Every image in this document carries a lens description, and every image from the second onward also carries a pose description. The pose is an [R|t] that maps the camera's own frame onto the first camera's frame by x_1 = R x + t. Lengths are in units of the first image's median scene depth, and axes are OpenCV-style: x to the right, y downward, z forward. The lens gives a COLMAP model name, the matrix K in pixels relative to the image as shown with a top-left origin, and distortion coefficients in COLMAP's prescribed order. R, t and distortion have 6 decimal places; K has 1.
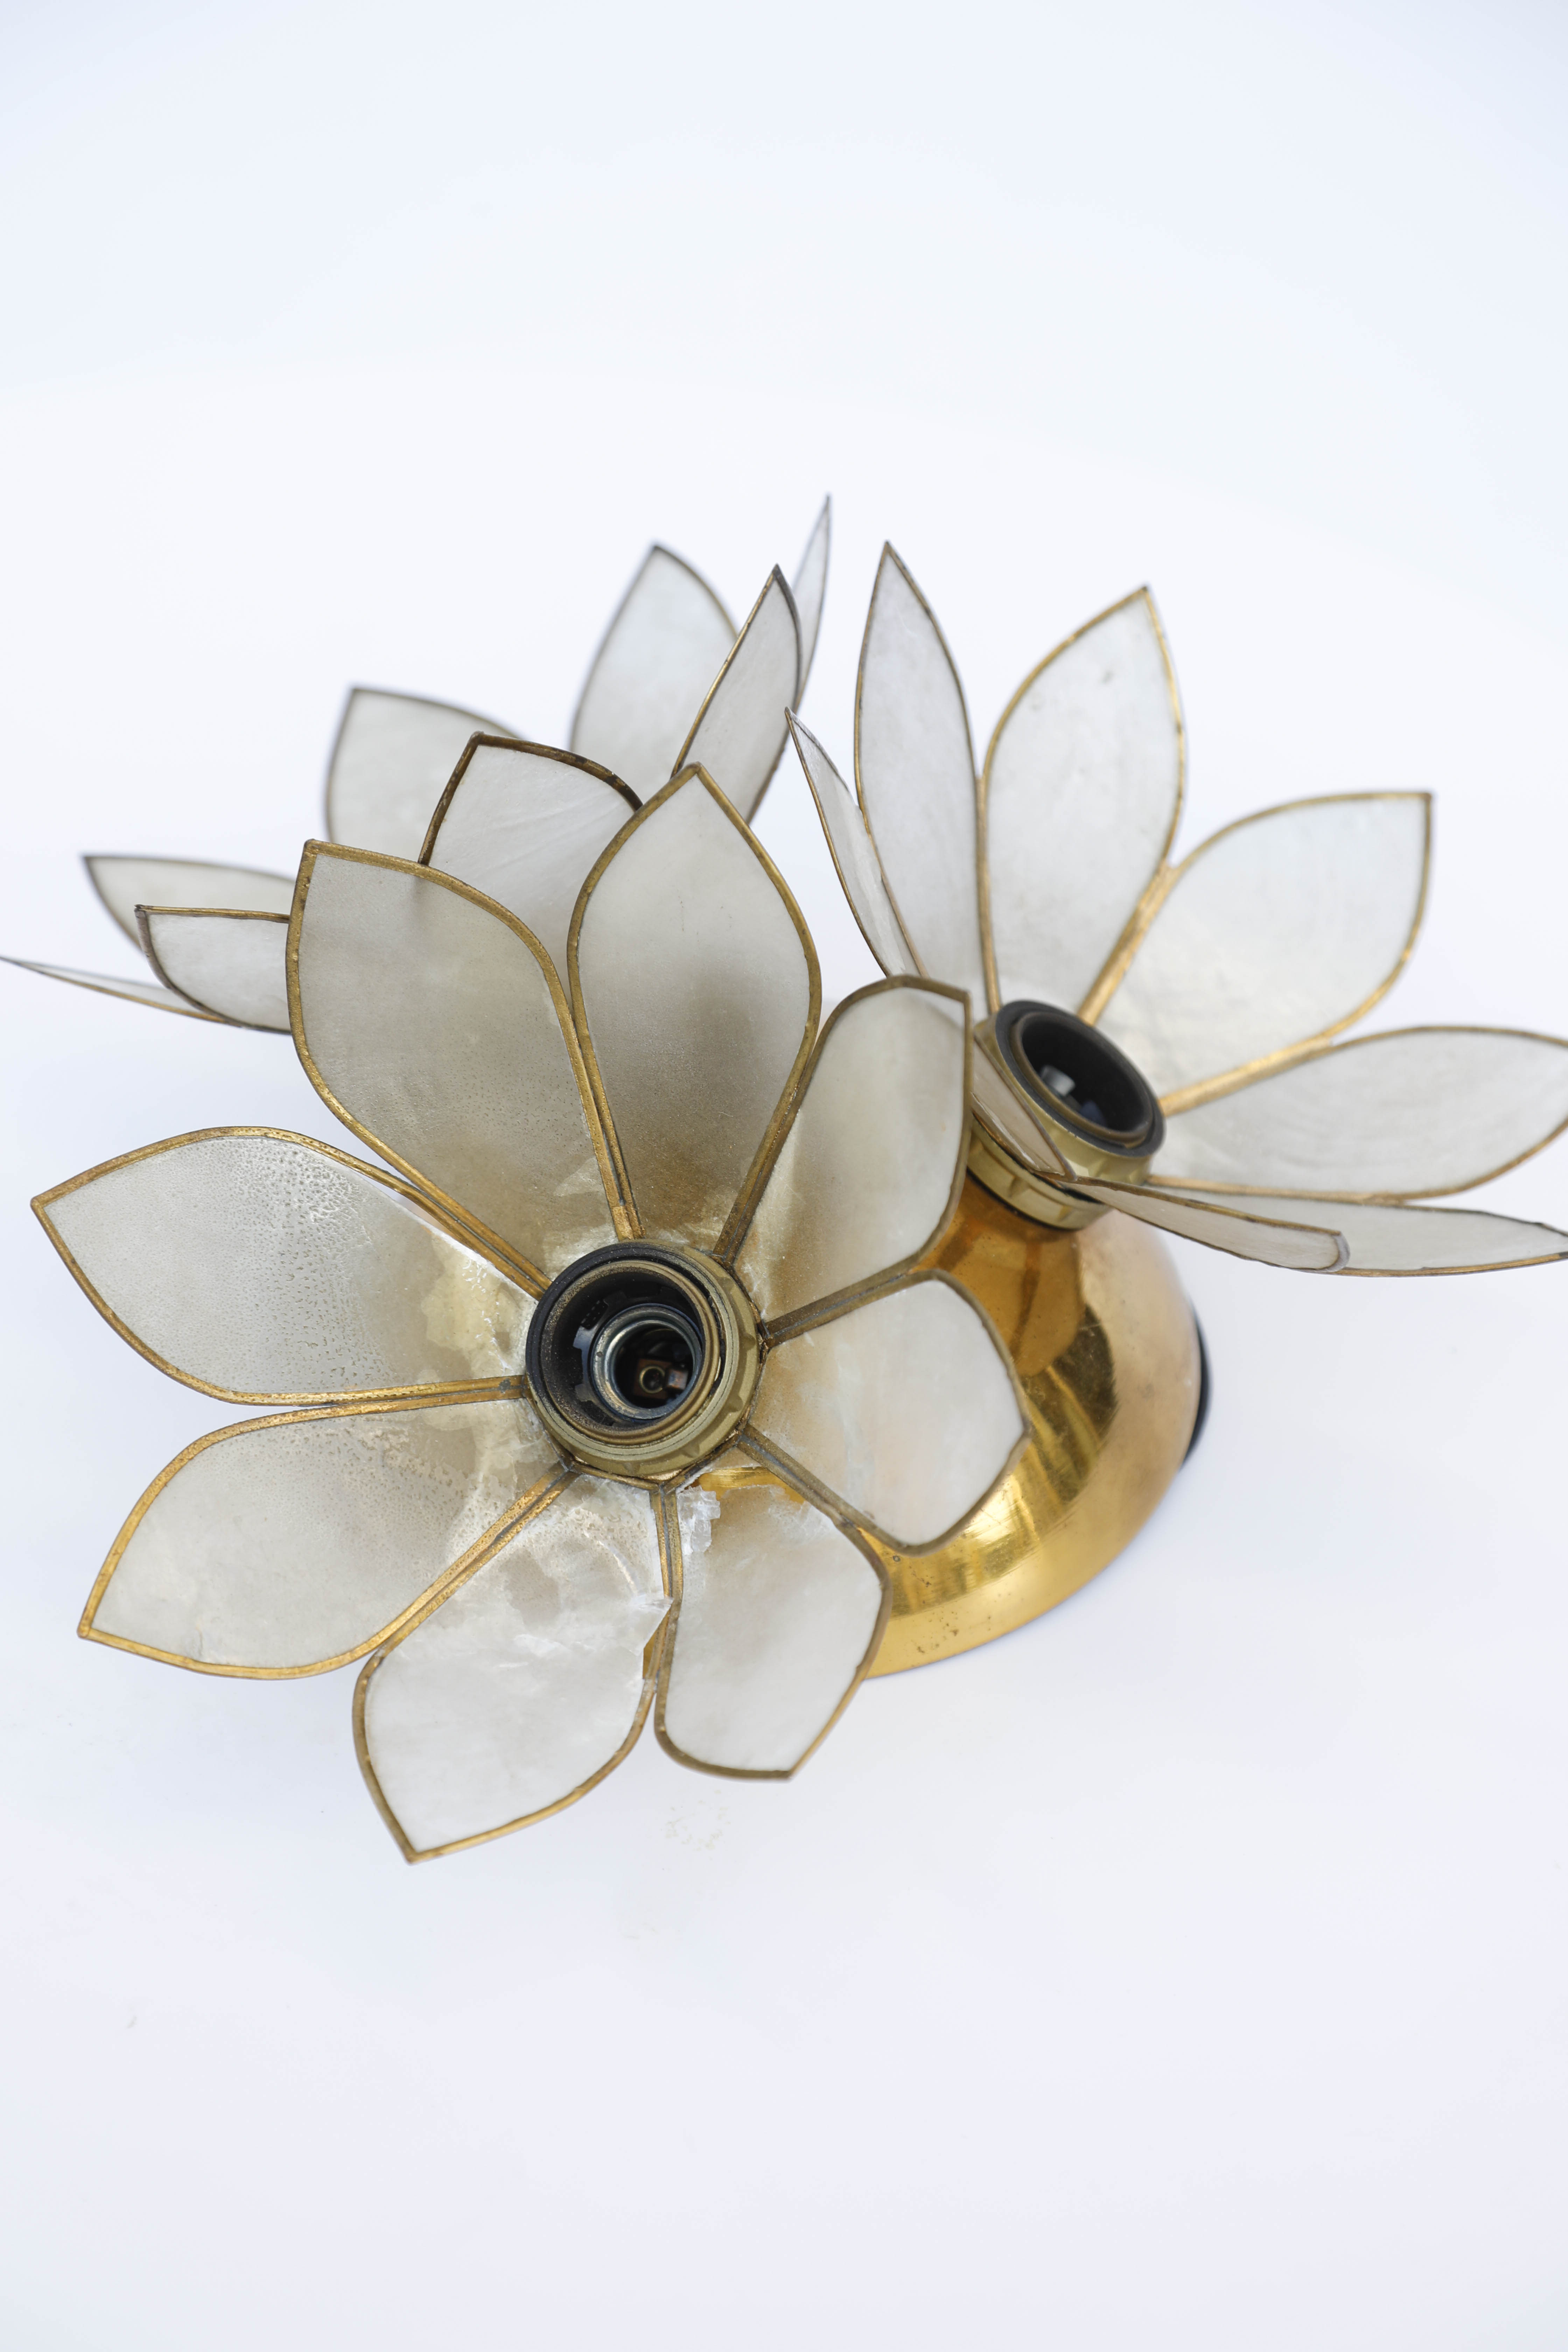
lens RADIAL K [[5247.3, 0, 783.8], [0, 5247.3, 1171.0], [0, 0, 1]] dist [0.173208, 0.000000]
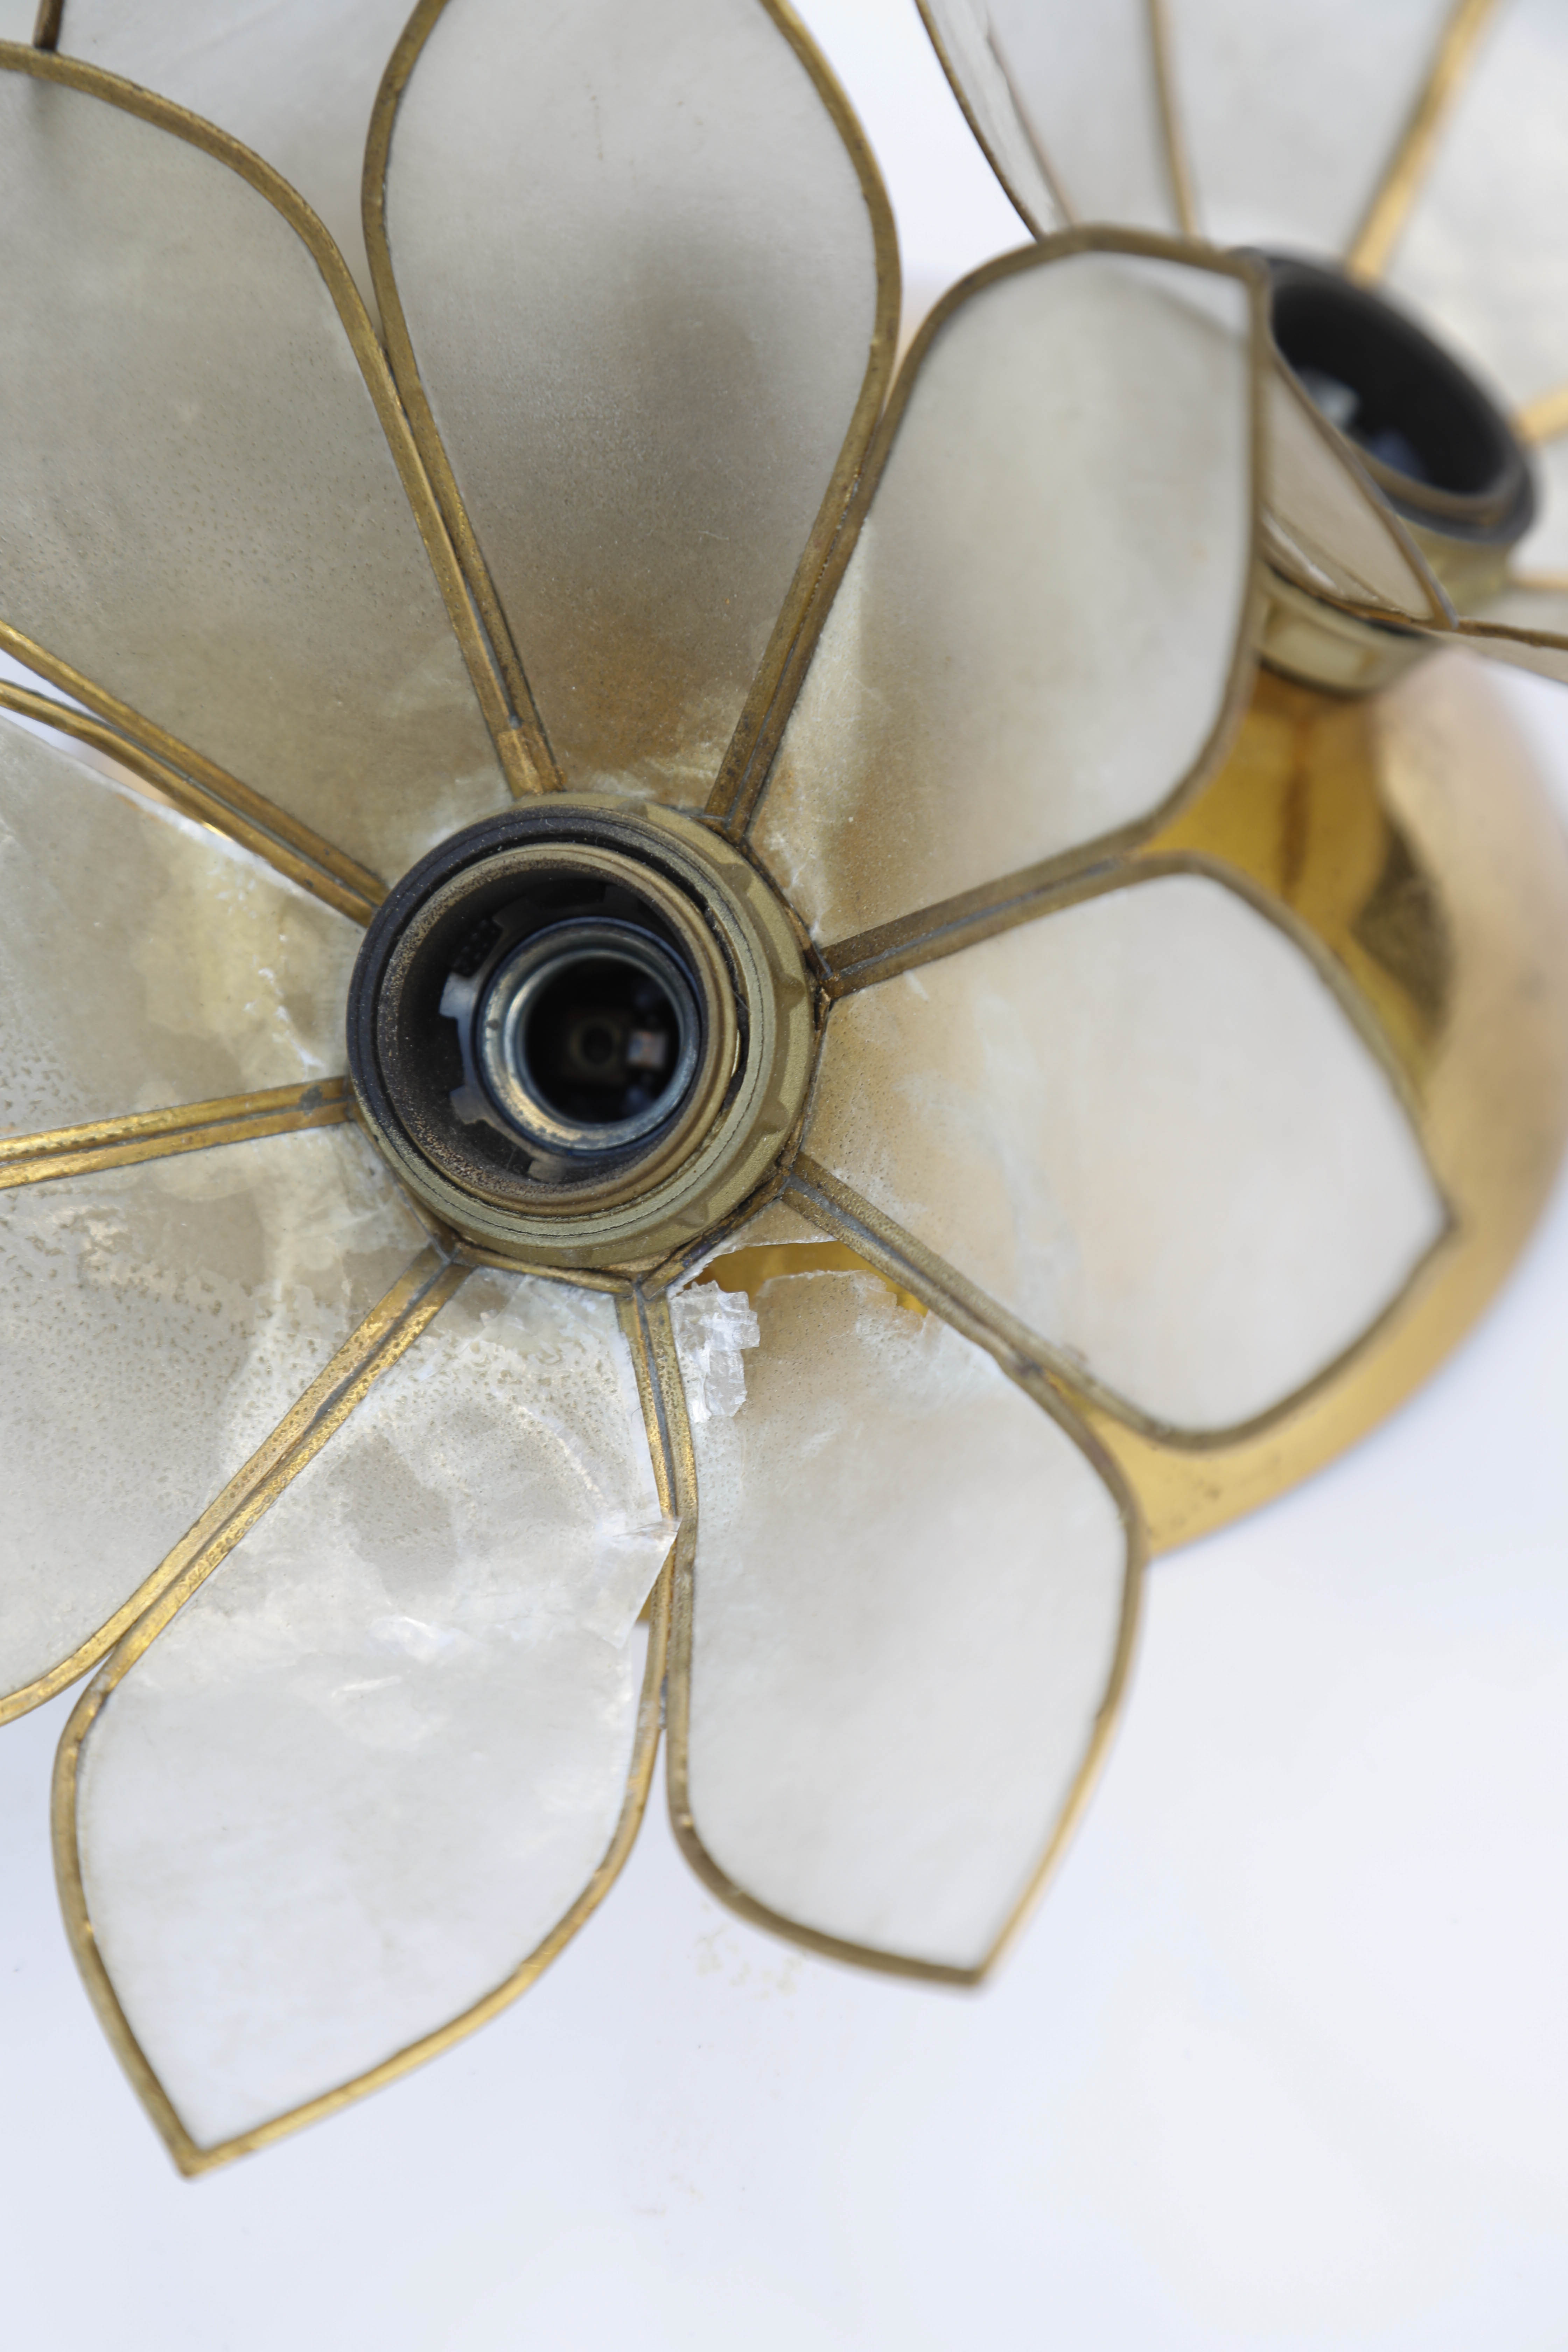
lens RADIAL K [[5247.3, 0, 785.4], [0, 5247.3, 1177.5], [0, 0, 1]] dist [0.173208, 0.000000]
pose [[0.997137, -0.072202, 0.022447, -0.019836], [0.067978, 0.986050, 0.151936, -0.026009], [-0.033104, -0.149975, 0.988135, 0.505794]]
